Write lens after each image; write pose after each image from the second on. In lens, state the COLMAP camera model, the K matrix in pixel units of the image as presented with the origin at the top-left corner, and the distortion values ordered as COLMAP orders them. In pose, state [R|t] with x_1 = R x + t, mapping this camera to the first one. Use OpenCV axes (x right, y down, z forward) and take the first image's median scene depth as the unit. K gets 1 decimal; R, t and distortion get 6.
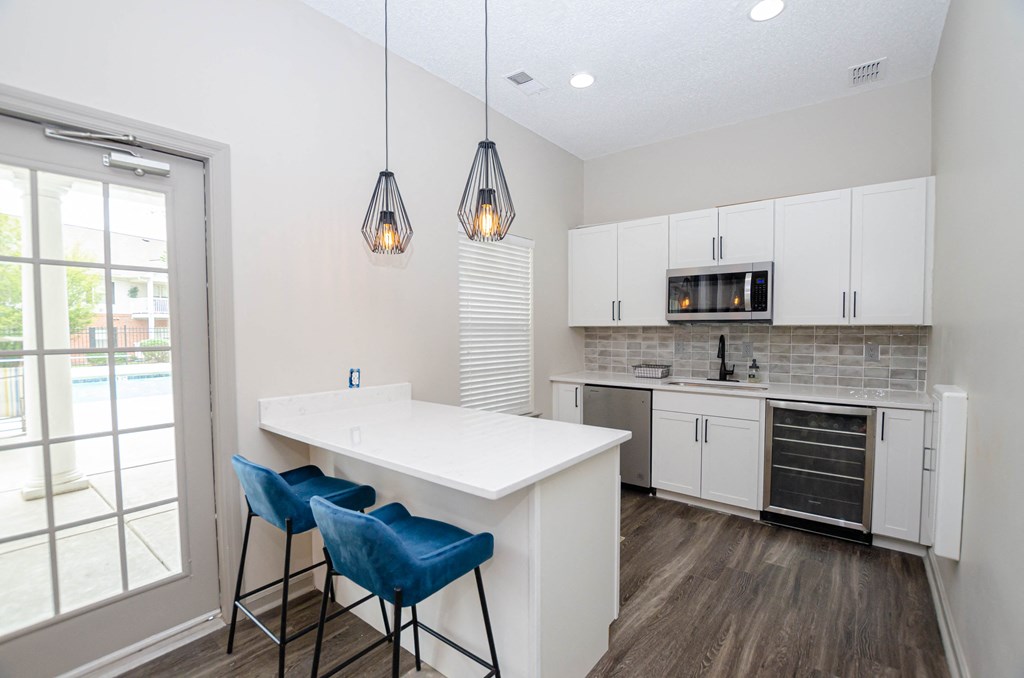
lens RADIAL K [[447.7, 0, 511.9], [0, 447.7, 344.4], [0, 0, 1]] dist [-0.013636, 0.000217]
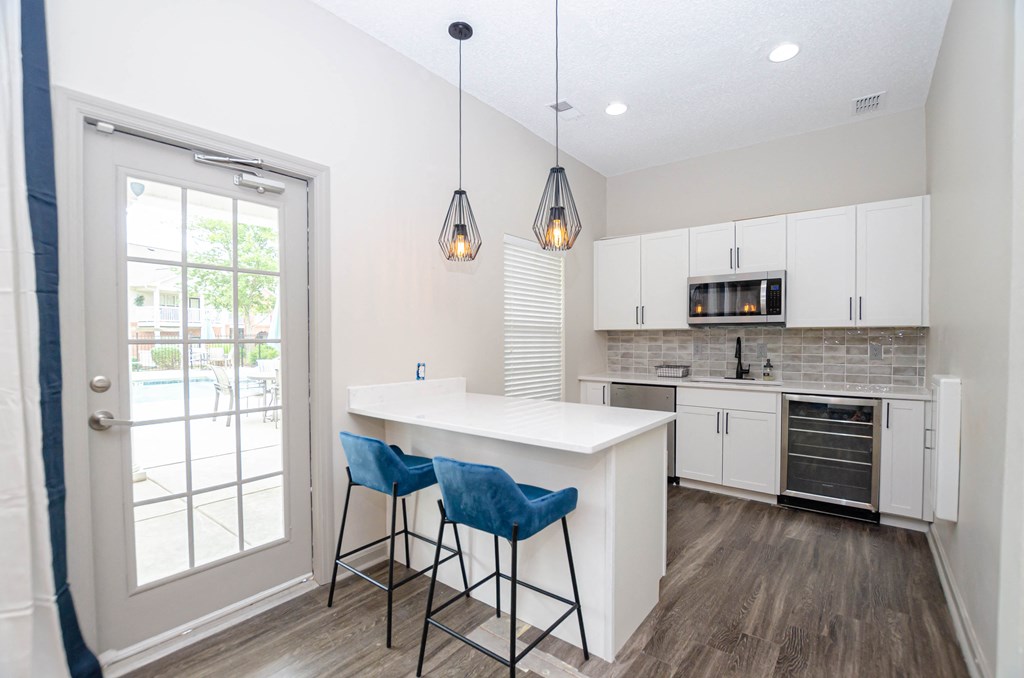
lens RADIAL K [[448.7, 0, 512.7], [0, 448.7, 345.0], [0, 0, 1]] dist [-0.012402, -0.000117]
pose [[0.999962, 0.002305, 0.008388, -0.141200], [-0.002122, 0.999759, -0.021853, 0.035817], [-0.008436, 0.021834, 0.999726, -0.140310]]
